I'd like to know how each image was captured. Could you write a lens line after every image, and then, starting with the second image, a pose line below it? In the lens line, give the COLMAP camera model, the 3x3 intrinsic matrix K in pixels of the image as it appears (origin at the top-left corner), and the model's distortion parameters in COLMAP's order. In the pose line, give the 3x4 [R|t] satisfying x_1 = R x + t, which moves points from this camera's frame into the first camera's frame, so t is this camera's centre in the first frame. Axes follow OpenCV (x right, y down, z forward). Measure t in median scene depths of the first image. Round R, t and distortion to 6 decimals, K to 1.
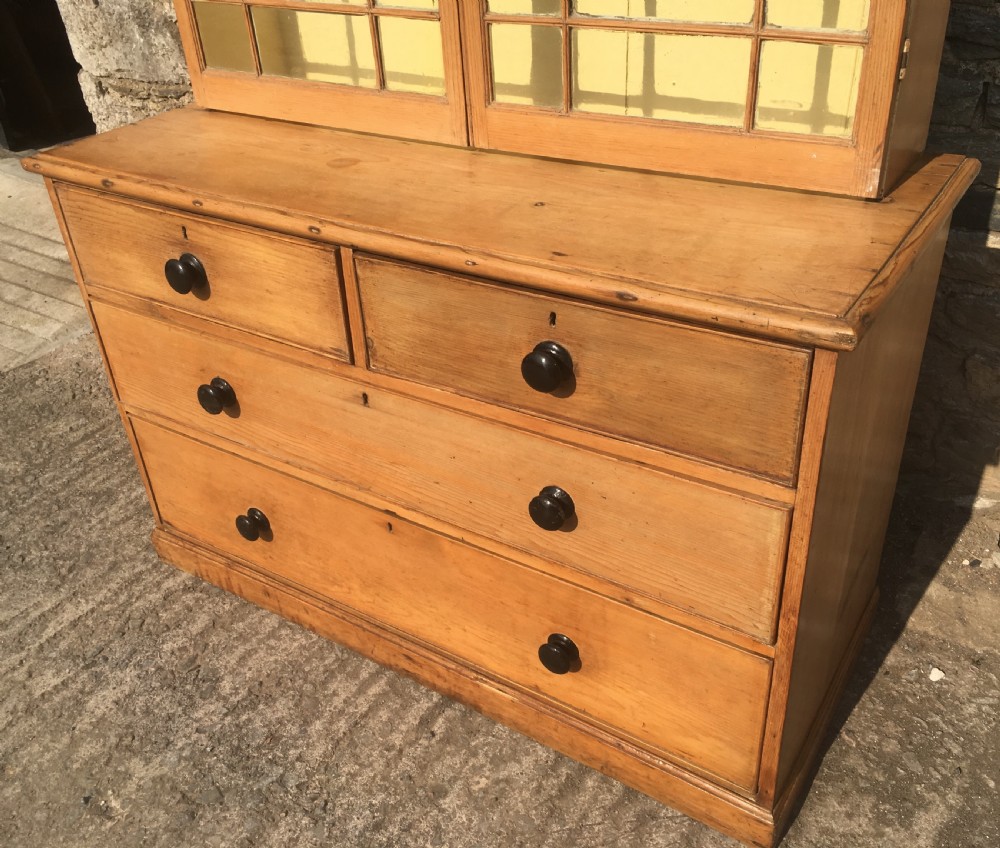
lens RADIAL K [[951.9, 0, 496.9], [0, 951.9, 423.7], [0, 0, 1]] dist [0.045619, 0.000000]
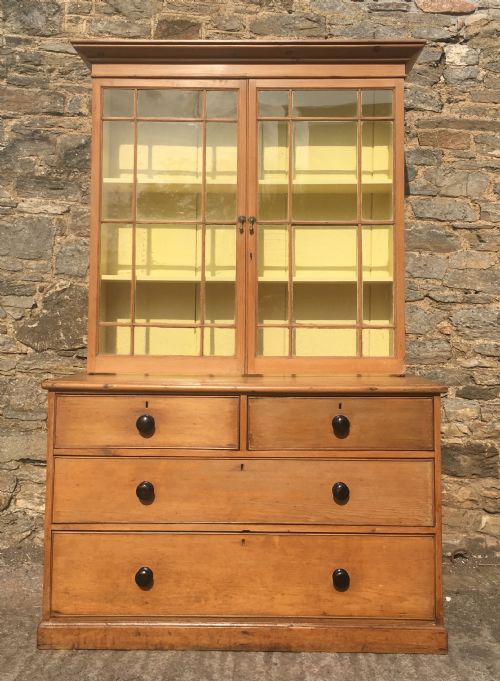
lens RADIAL K [[715.4, 0, 252.2], [0, 715.4, 287.0], [0, 0, 1]] dist [0.027089, 0.000000]
pose [[0.845592, 0.093275, 0.525617, -0.978003], [0.240707, 0.812219, -0.531376, 0.497629], [-0.476480, 0.575847, 0.664354, -0.355917]]
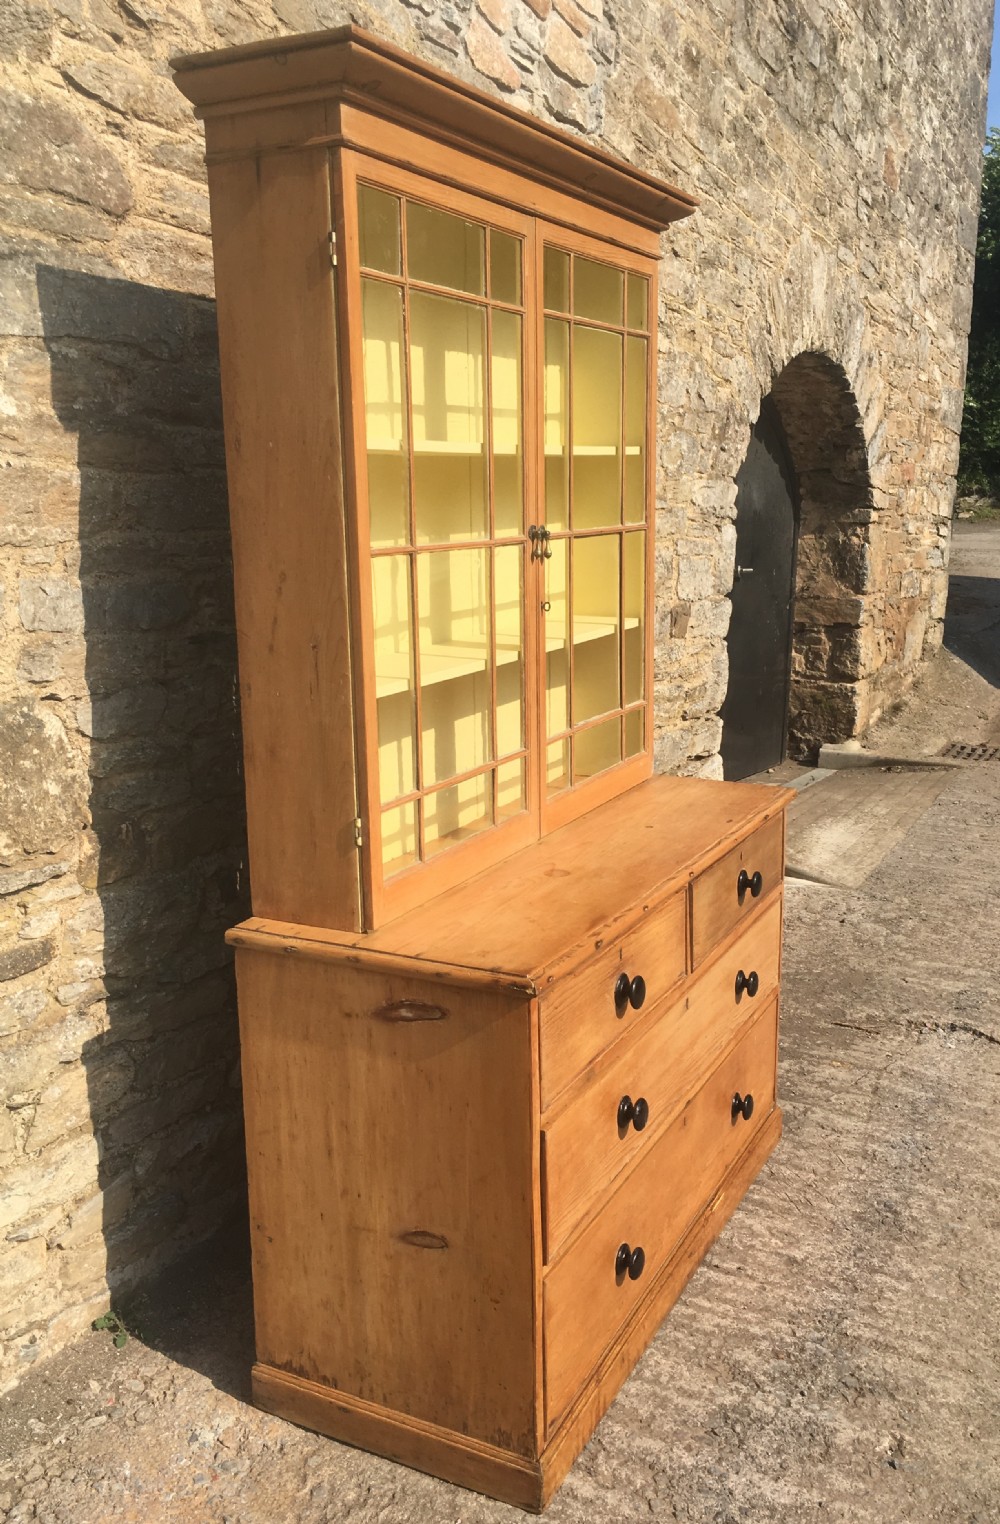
lens RADIAL K [[1342.0, 0, 491.2], [0, 1342.0, 775.1], [0, 0, 1]] dist [0.069042, -0.093348]
pose [[-0.094204, -0.153499, 0.983648, -1.720667], [0.559599, 0.809015, 0.179840, -0.696772], [-0.823392, 0.567391, 0.009686, 0.956698]]
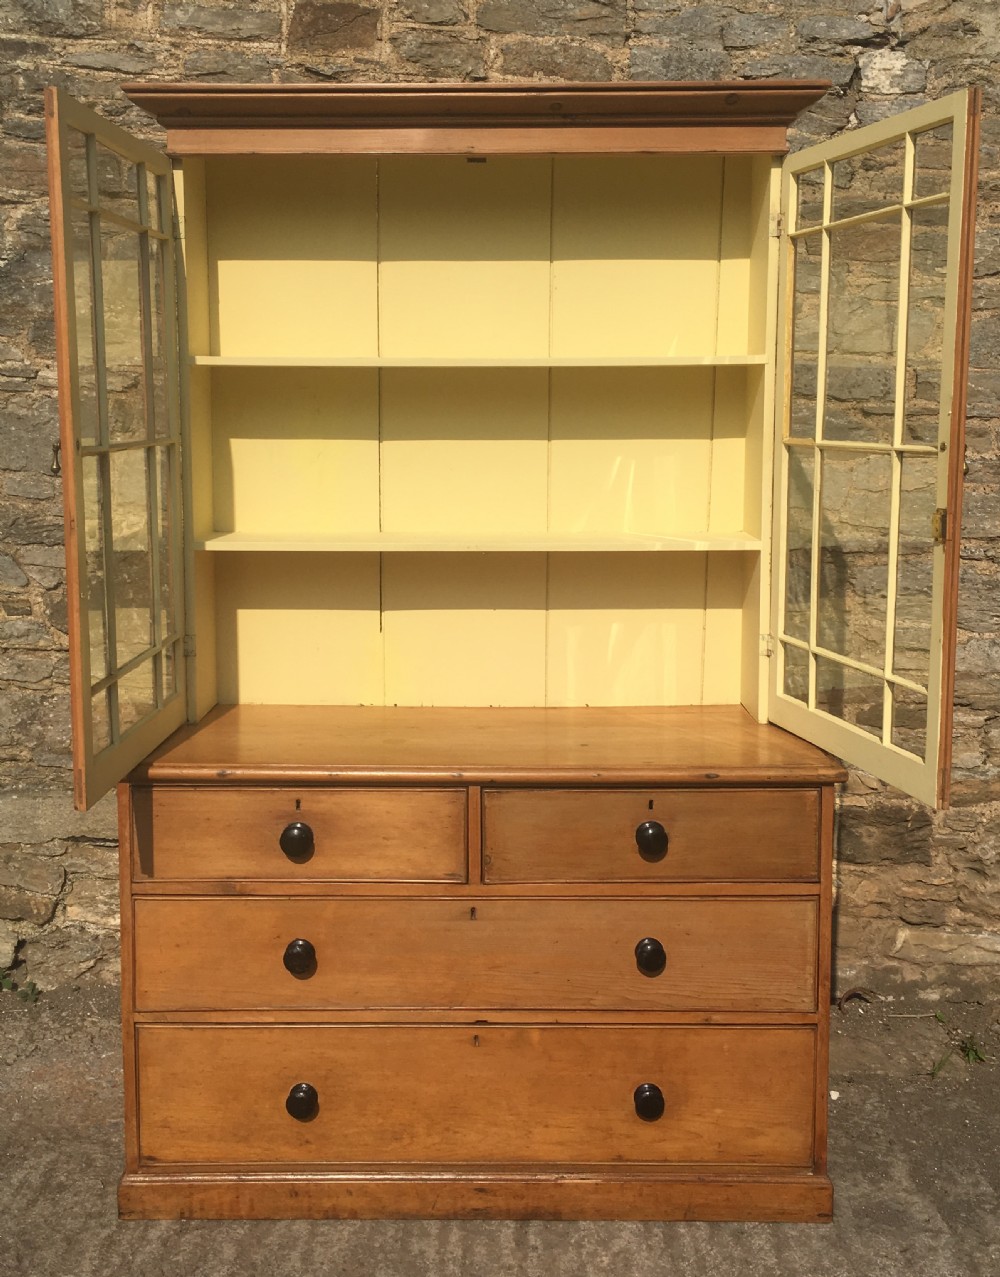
lens RADIAL K [[1318.1, 0, 483.1], [0, 1318.1, 553.1], [0, 0, 1]] dist [0.025231, 0.000000]
pose [[0.843377, 0.008278, 0.537258, -0.990042], [0.249649, 0.879369, -0.405444, 0.246212], [-0.475804, 0.476068, 0.739574, -0.476265]]
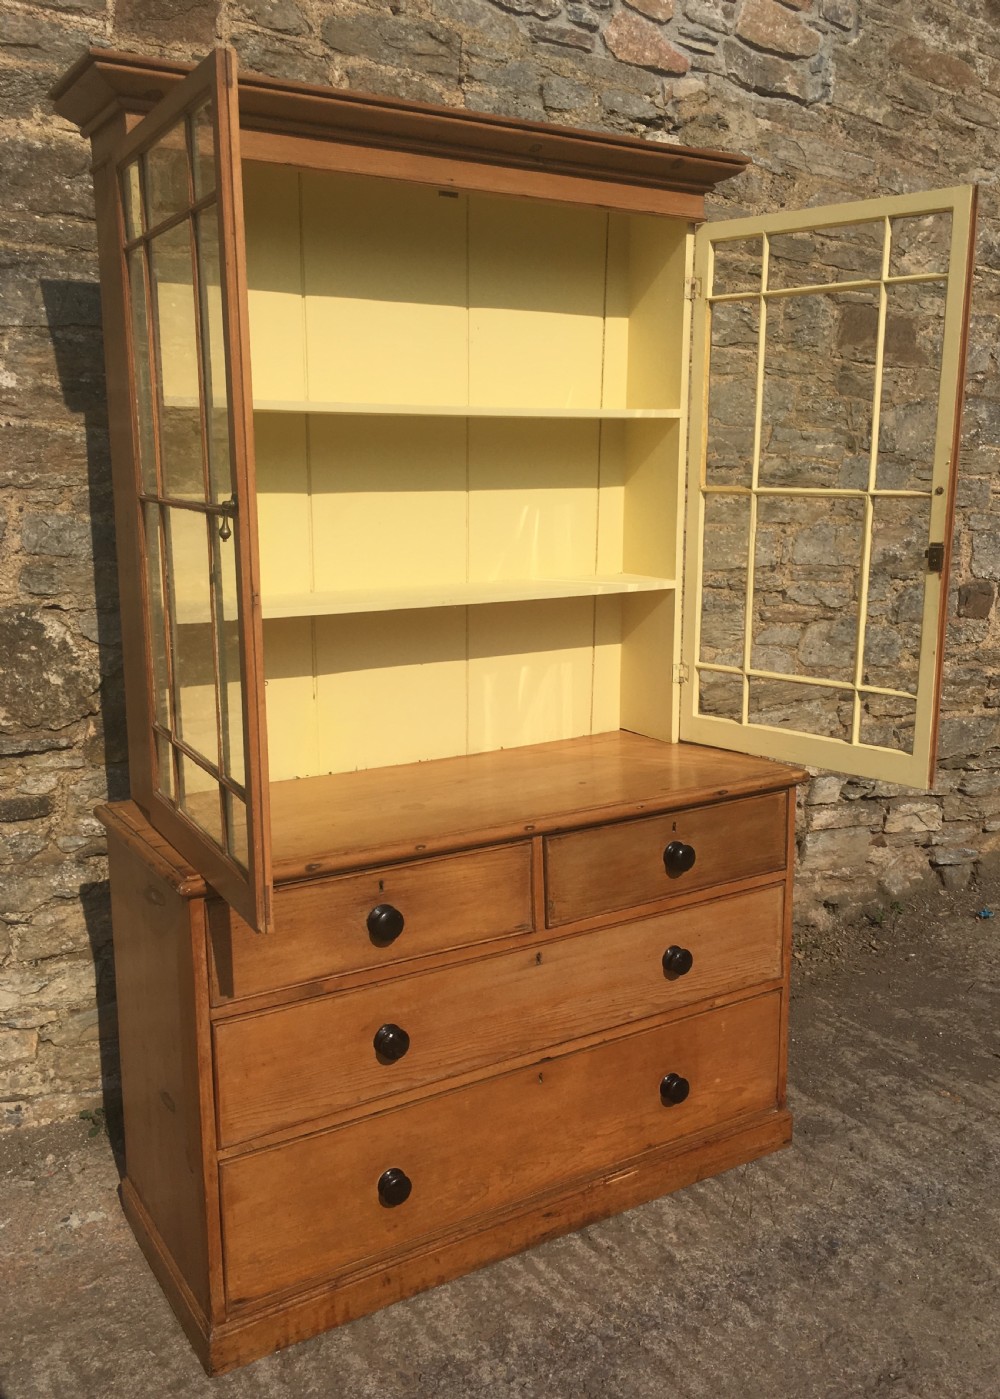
lens RADIAL K [[1215.4, 0, 499.5], [0, 1215.4, 696.0], [0, 0, 1]] dist [0.049360, -0.056970]
pose [[0.428223, -0.105345, 0.897512, -1.482789], [0.477621, 0.869509, -0.125826, -0.141586], [-0.767139, 0.482552, 0.422659, 0.169102]]
